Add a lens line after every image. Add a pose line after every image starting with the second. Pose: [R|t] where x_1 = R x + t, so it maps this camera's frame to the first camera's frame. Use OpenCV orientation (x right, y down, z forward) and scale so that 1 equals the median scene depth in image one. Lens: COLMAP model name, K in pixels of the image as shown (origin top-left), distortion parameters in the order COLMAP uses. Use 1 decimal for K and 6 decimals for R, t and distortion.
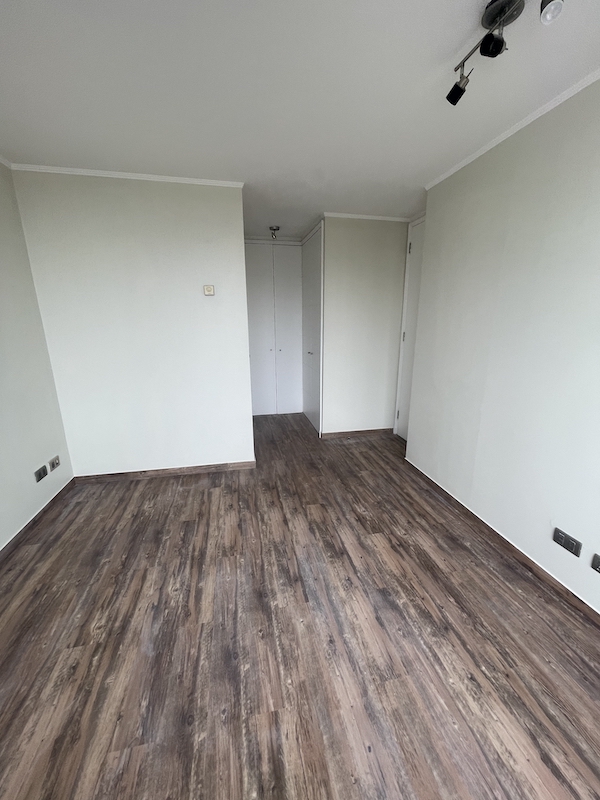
lens RADIAL K [[325.4, 0, 300.0], [0, 325.4, 400.0], [0, 0, 1]] dist [0.000714, 0.000104]
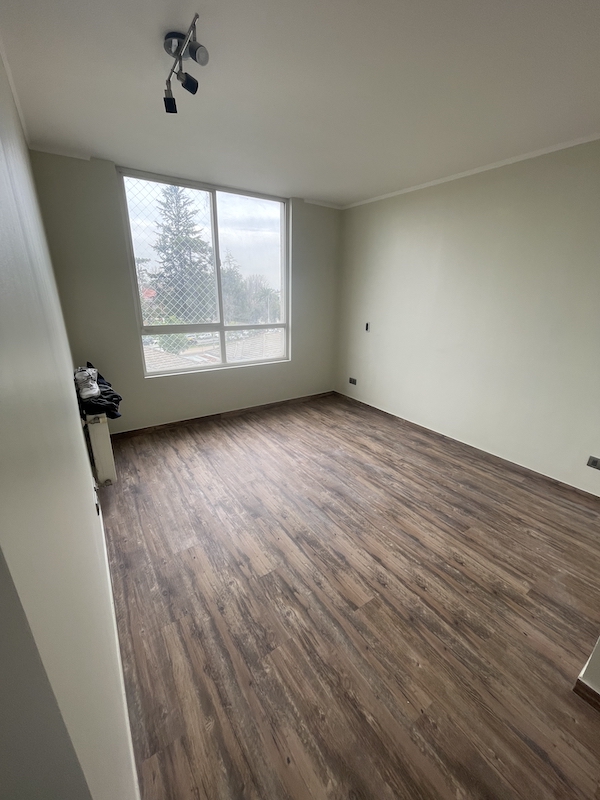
lens RADIAL K [[325.4, 0, 300.0], [0, 325.4, 400.0], [0, 0, 1]] dist [0.000714, 0.000104]
pose [[-0.927476, 0.106119, -0.358506, 0.409758], [-0.107610, 0.842534, 0.527785, -0.392230], [0.358062, 0.528087, -0.770010, 1.453668]]
